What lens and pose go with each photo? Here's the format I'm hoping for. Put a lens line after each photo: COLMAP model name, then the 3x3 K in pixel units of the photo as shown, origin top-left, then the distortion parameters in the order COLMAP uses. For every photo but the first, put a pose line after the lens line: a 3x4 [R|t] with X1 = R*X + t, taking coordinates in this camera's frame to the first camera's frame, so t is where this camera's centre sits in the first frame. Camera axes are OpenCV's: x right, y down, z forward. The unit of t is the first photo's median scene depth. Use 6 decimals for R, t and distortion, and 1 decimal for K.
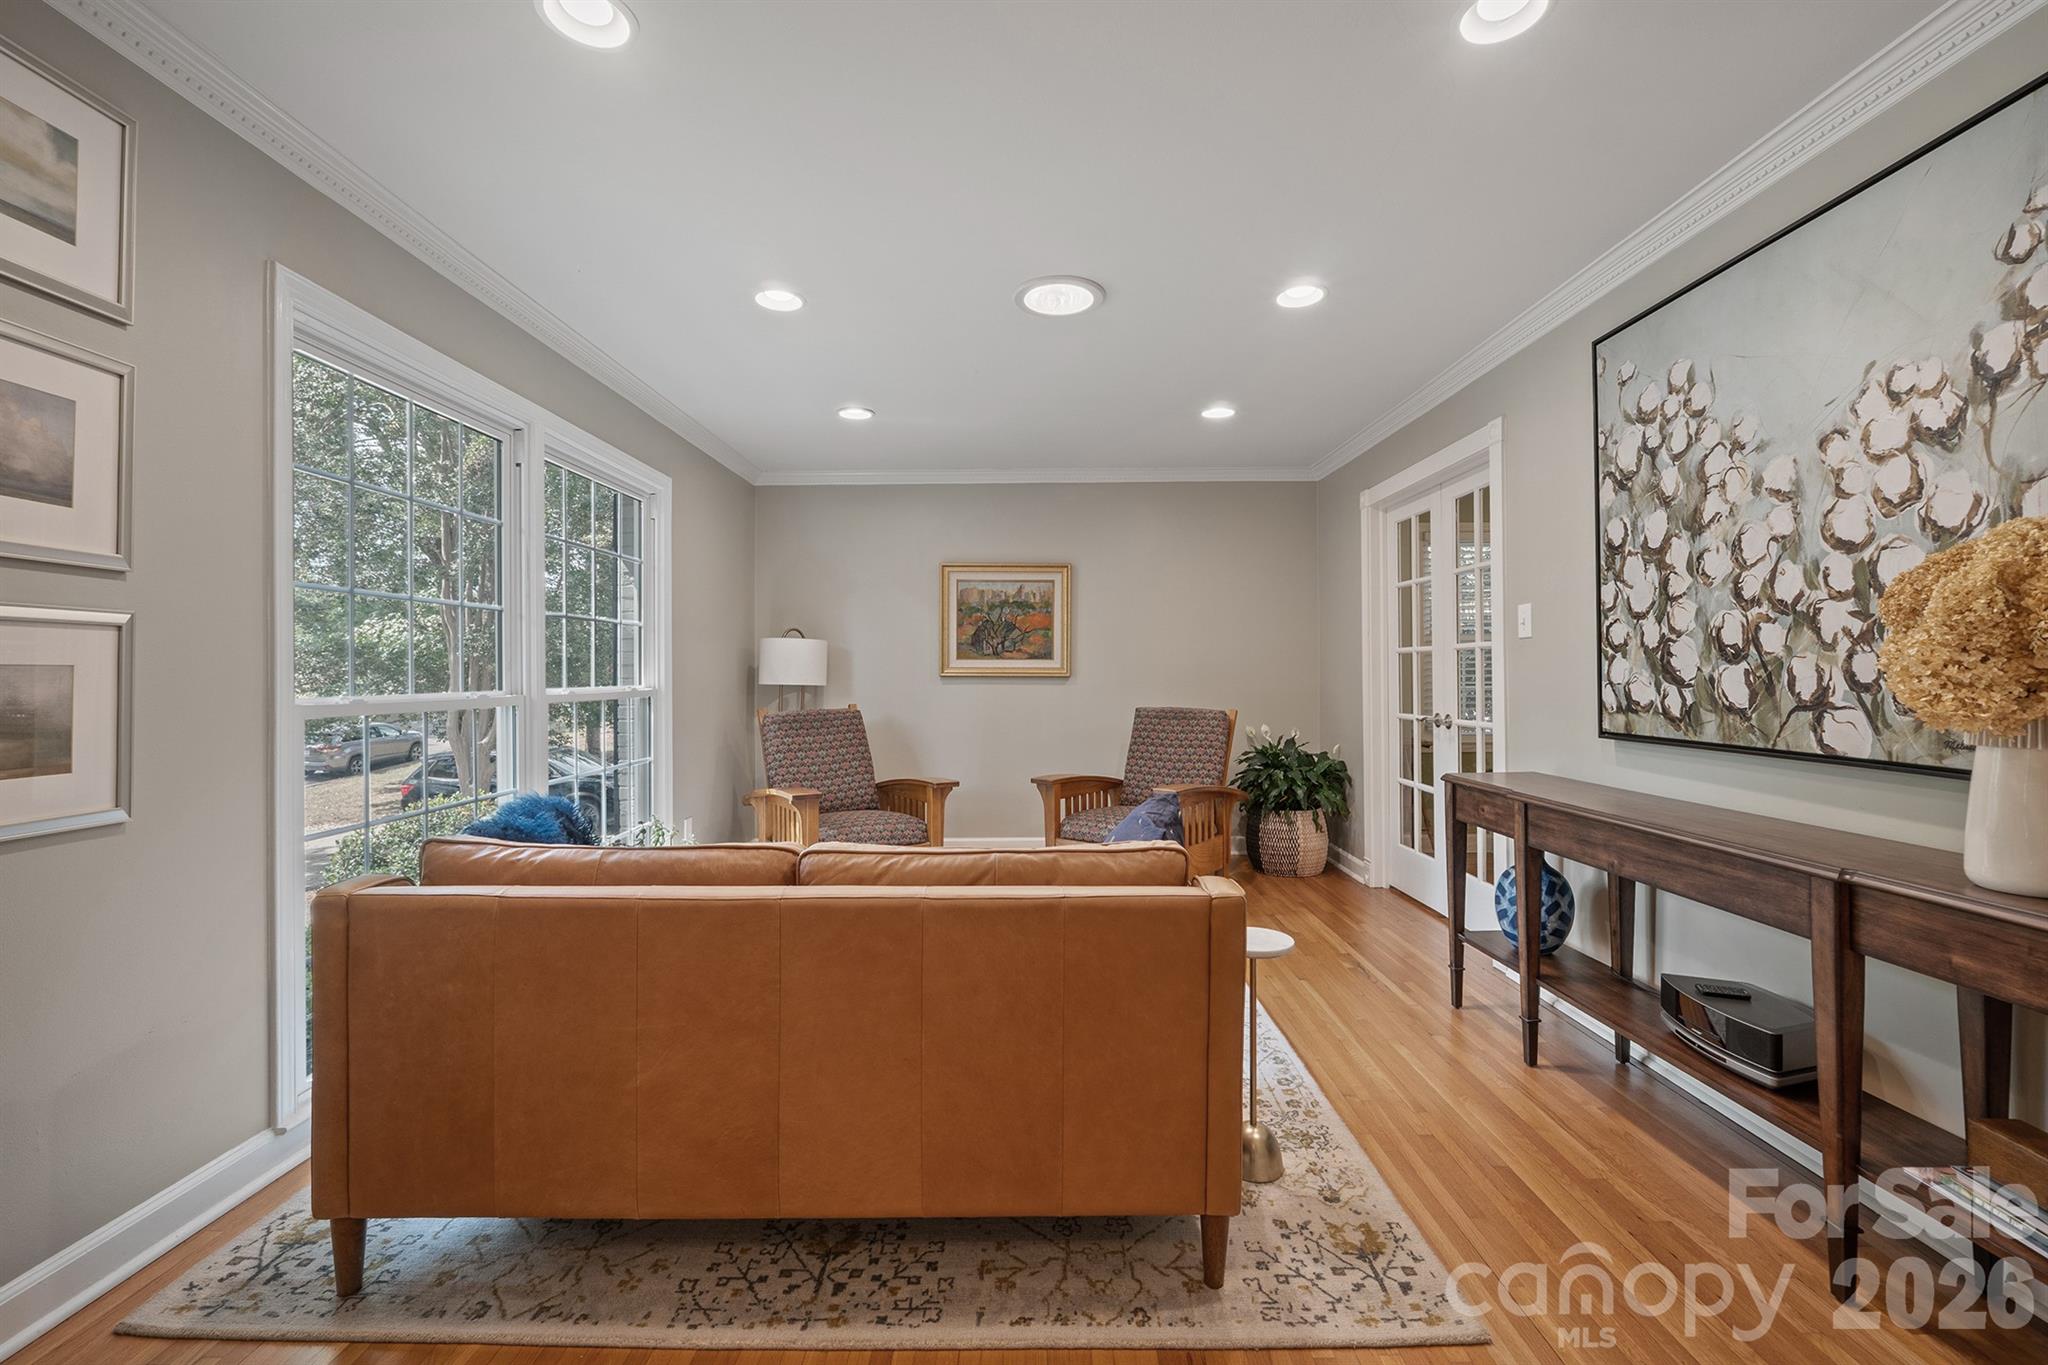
lens RADIAL K [[869.7, 0, 1032.4], [0, 869.7, 672.7], [0, 0, 1]] dist [-0.006717, 0.000152]
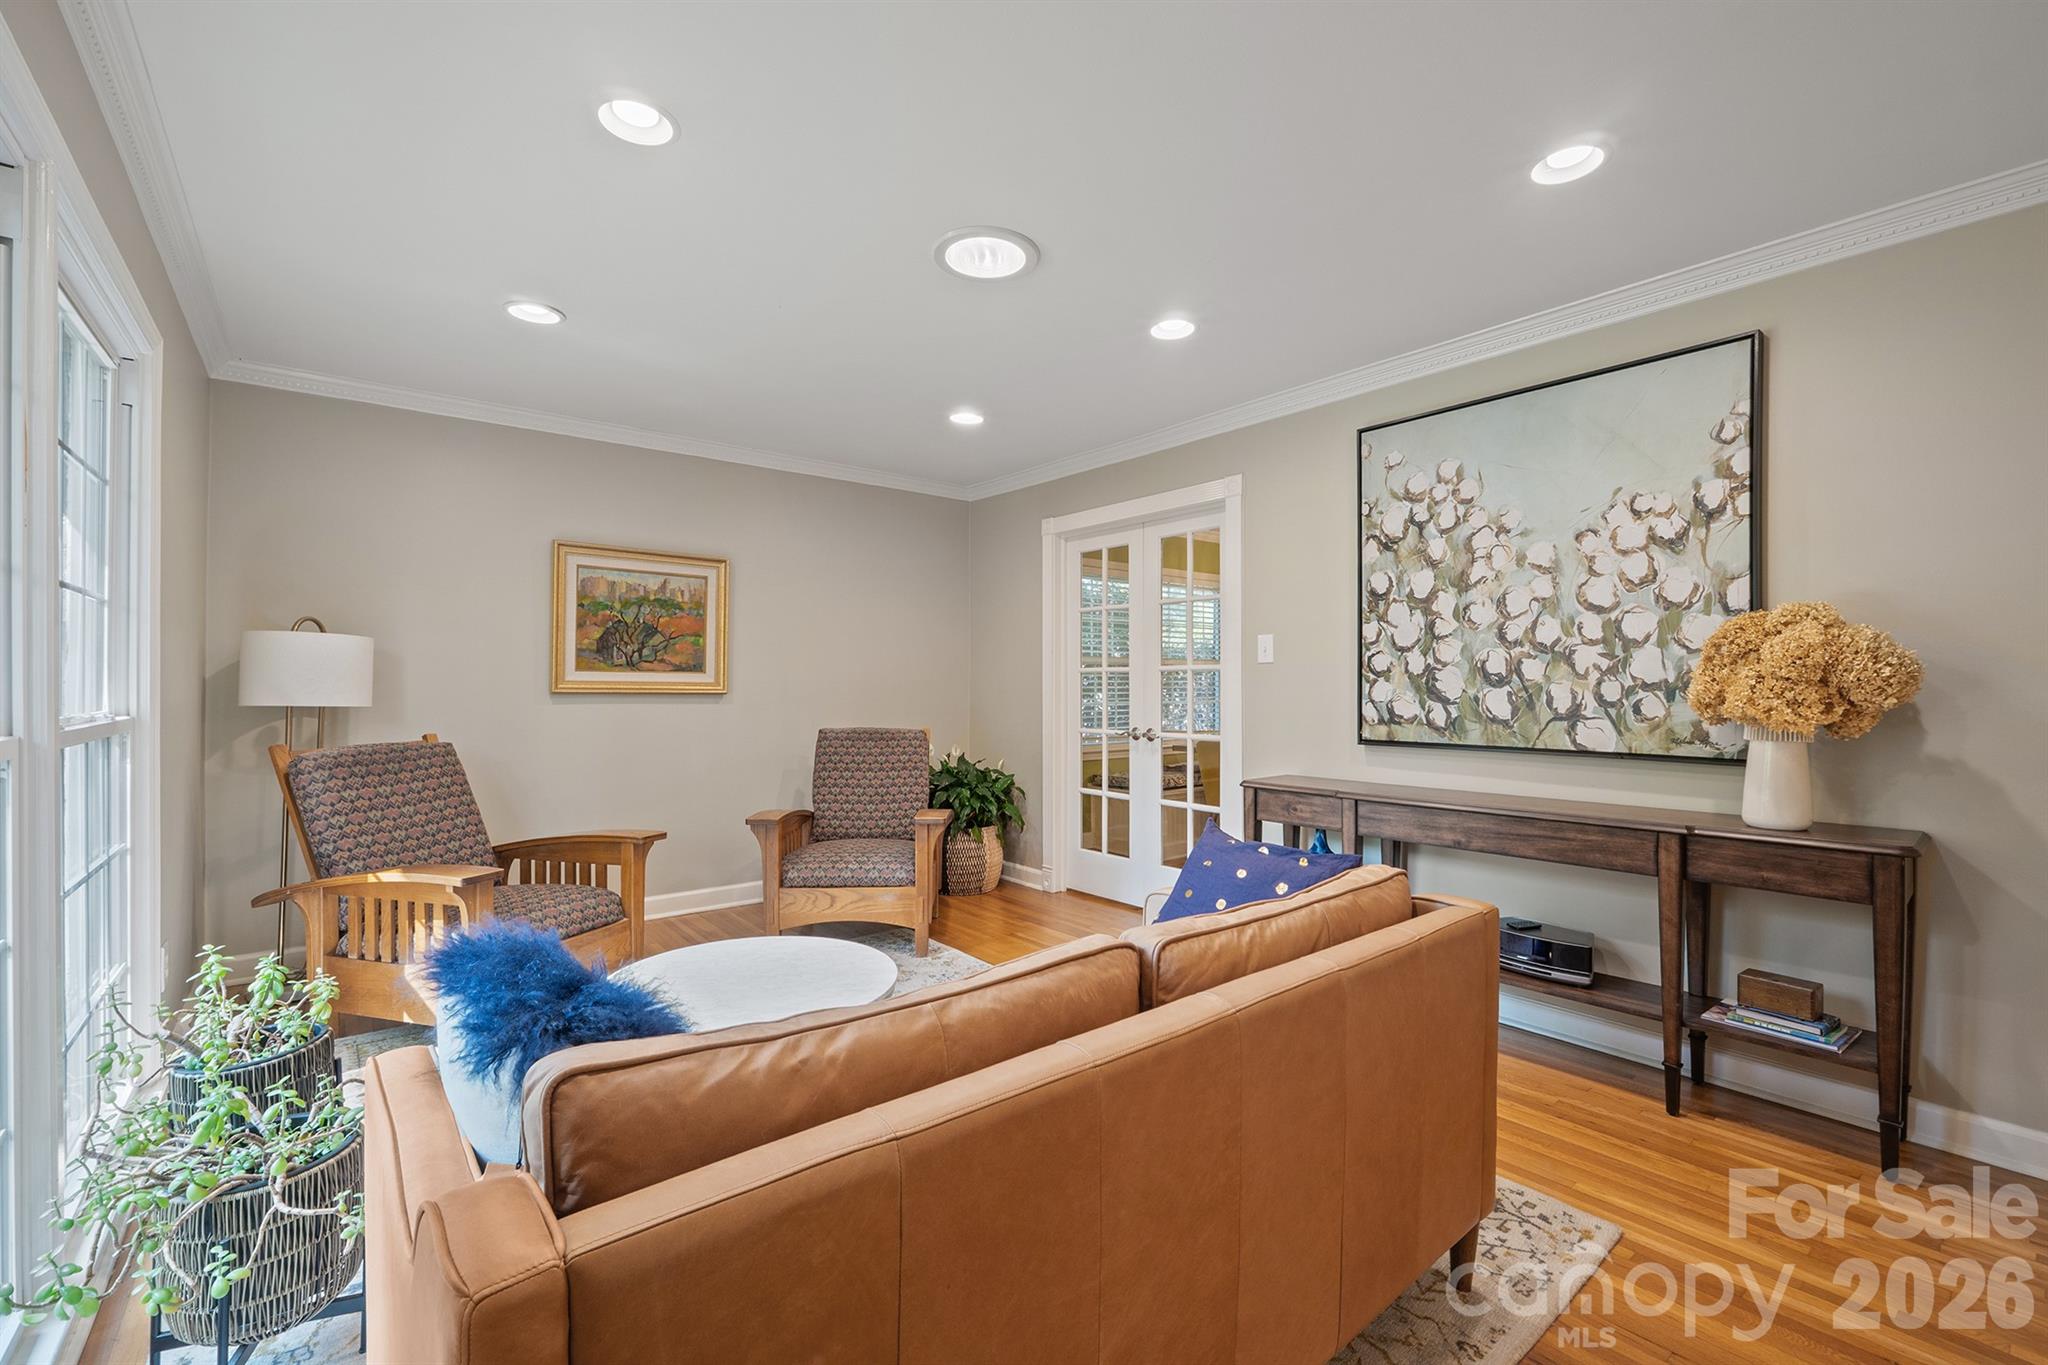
lens RADIAL K [[869.7, 0, 1034.2], [0, 869.7, 691.1], [0, 0, 1]] dist [-0.006717, 0.000152]
pose [[0.767225, 0.003219, 0.641370, -0.561175], [-0.005596, 0.999983, 0.001675, -0.002166], [-0.641353, -0.004874, 0.767230, 0.358748]]
